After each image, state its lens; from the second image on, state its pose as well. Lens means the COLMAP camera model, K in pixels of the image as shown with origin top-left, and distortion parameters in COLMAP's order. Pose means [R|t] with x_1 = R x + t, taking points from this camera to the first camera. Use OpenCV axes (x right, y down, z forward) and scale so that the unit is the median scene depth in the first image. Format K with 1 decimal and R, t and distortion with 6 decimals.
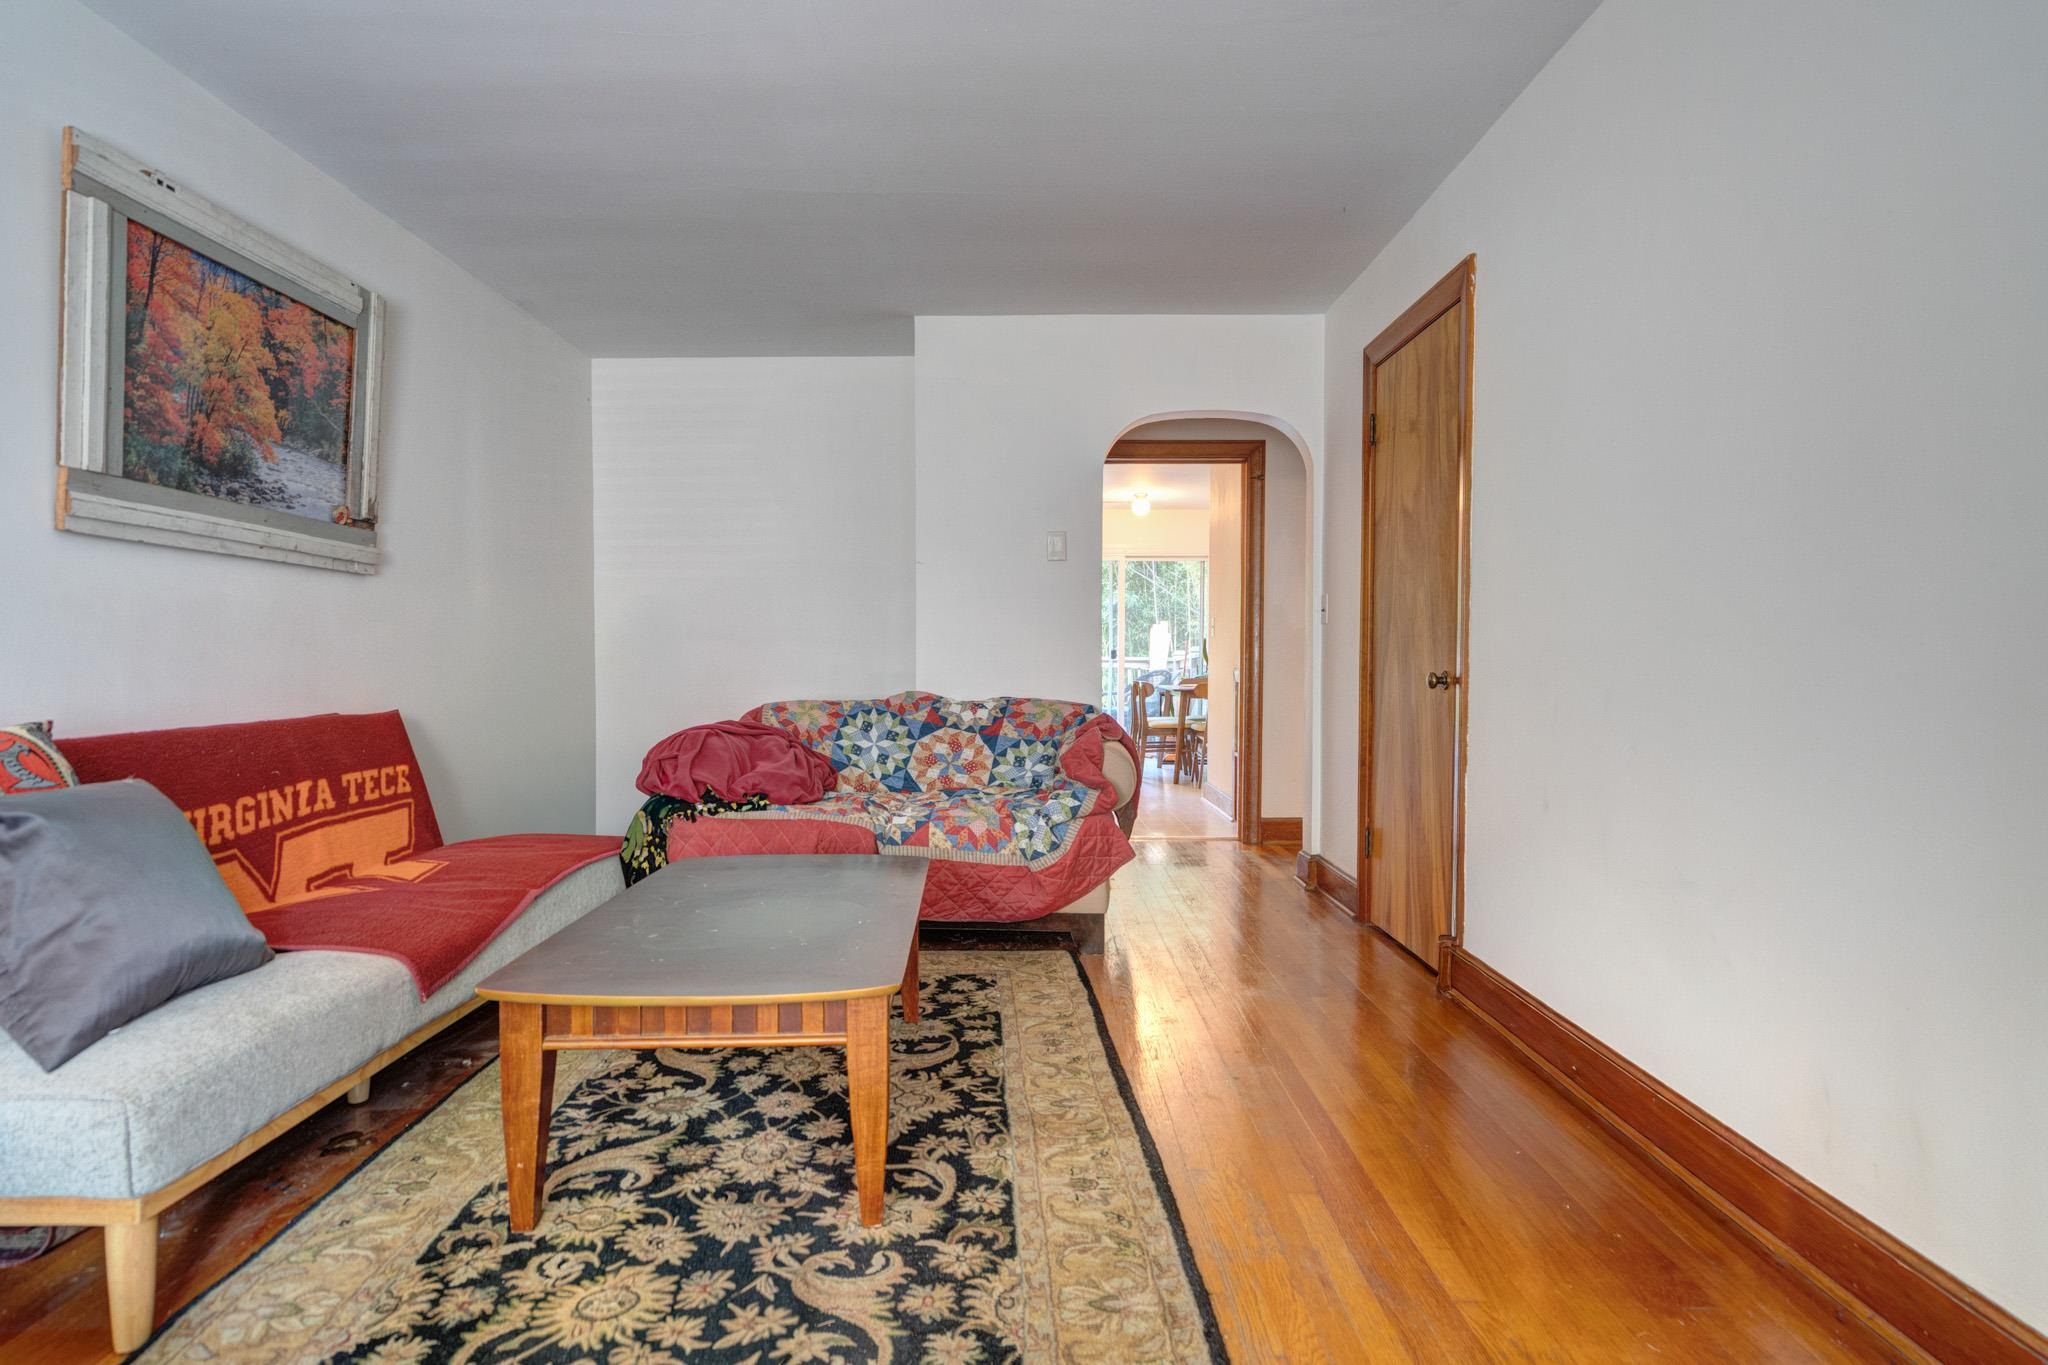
lens RADIAL K [[1021.8, 0, 1019.2], [0, 1021.8, 697.3], [0, 0, 1]] dist [0.002702, 0.000288]
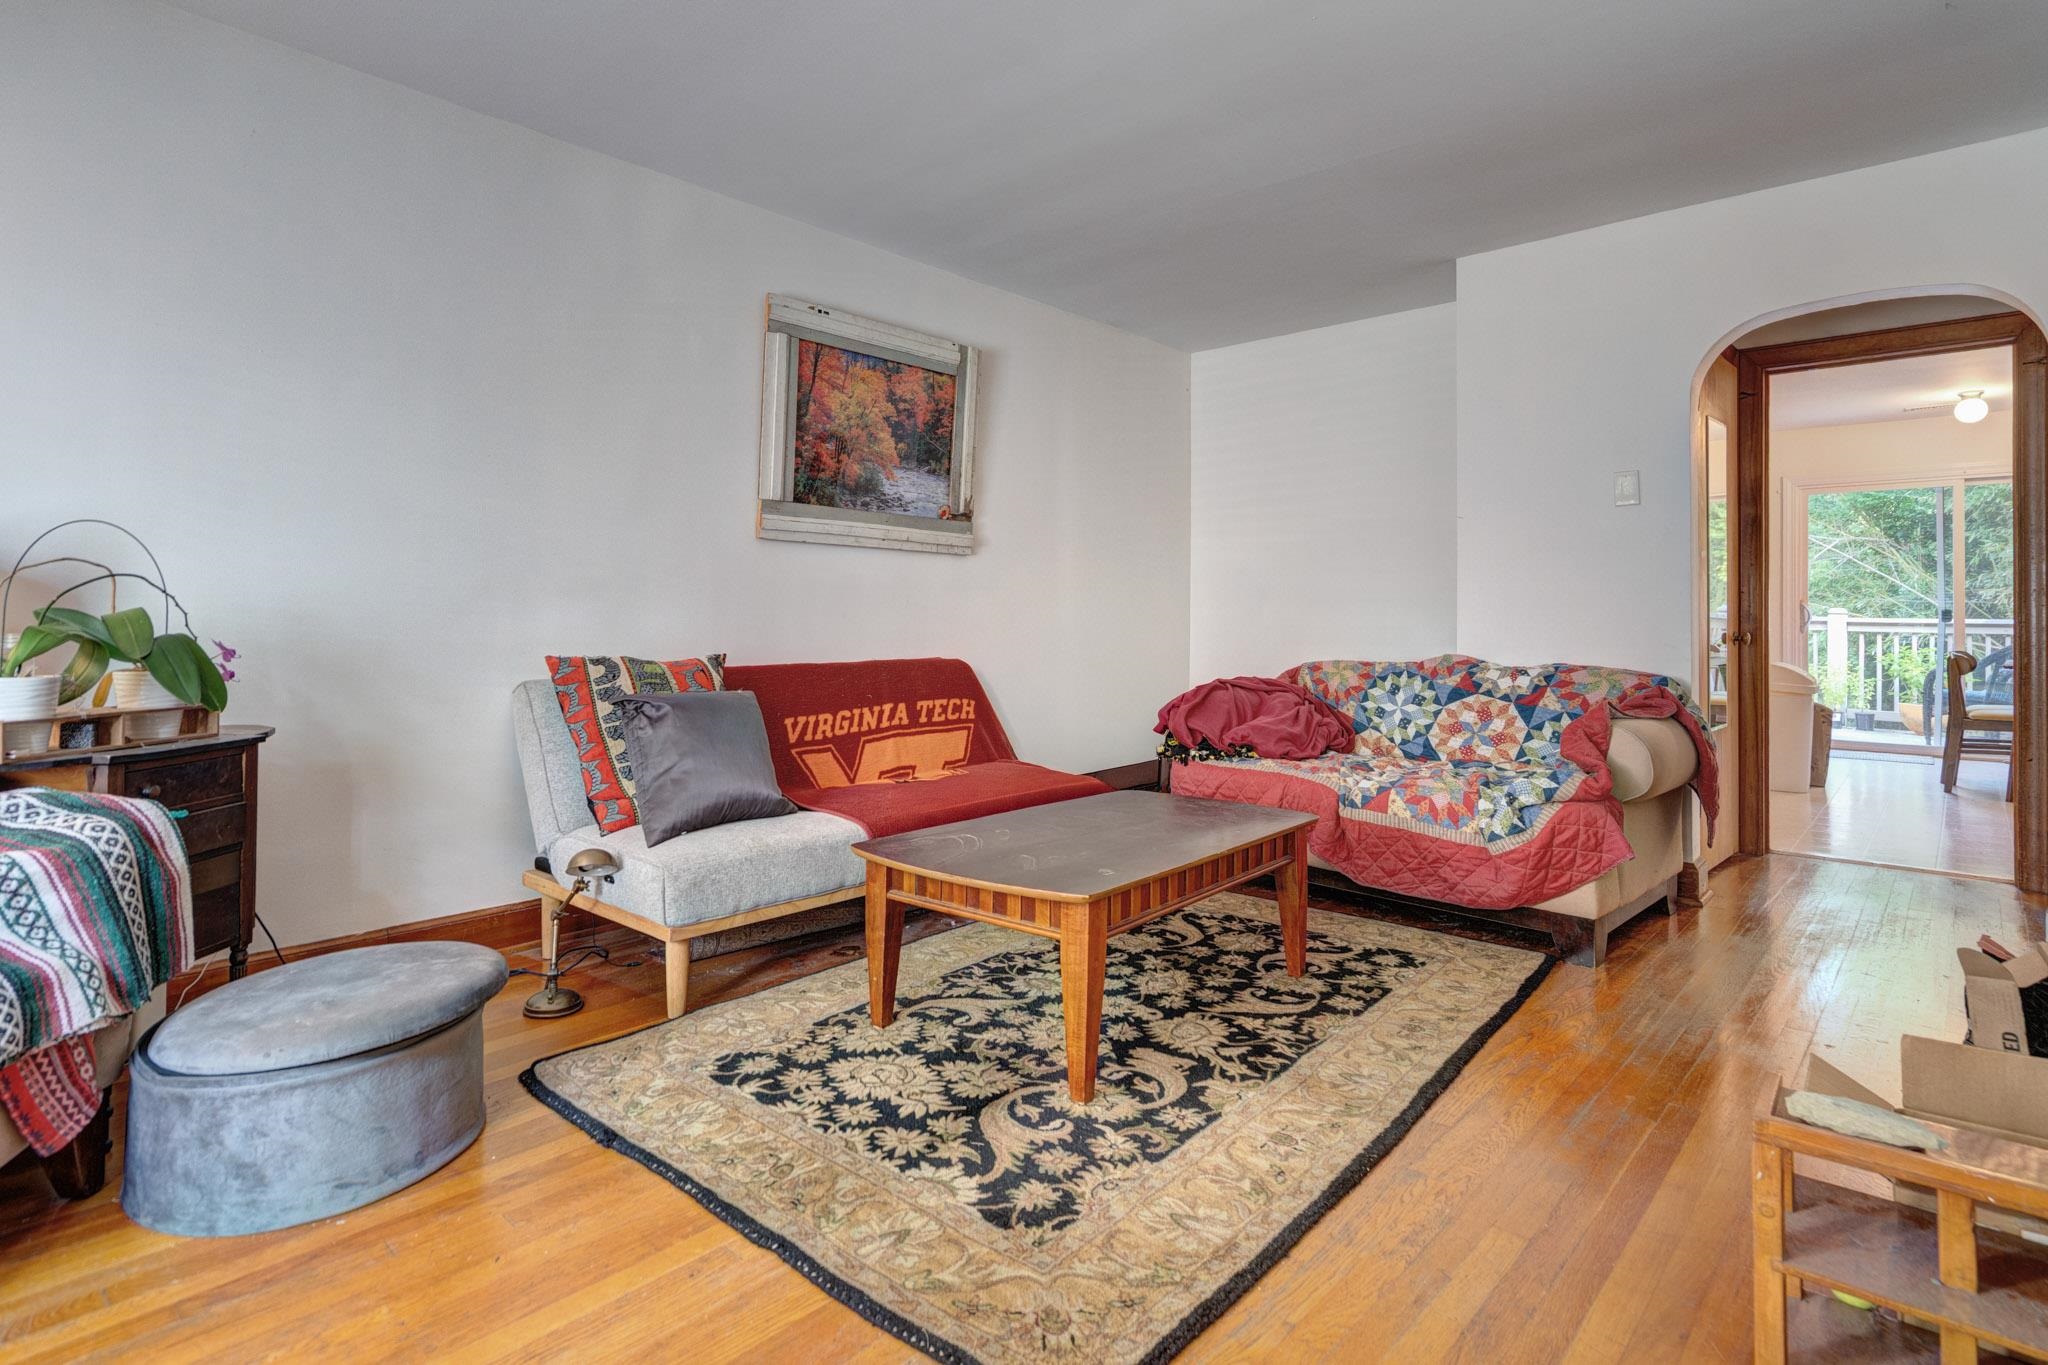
lens RADIAL K [[1021.8, 0, 974.5], [0, 1021.8, 615.9], [0, 0, 1]] dist [0.002702, 0.000288]
pose [[0.748371, 0.002292, -0.663276, 0.323368], [-0.029077, 0.999146, -0.029355, -0.001353], [0.662642, 0.041255, 0.747799, 0.012835]]
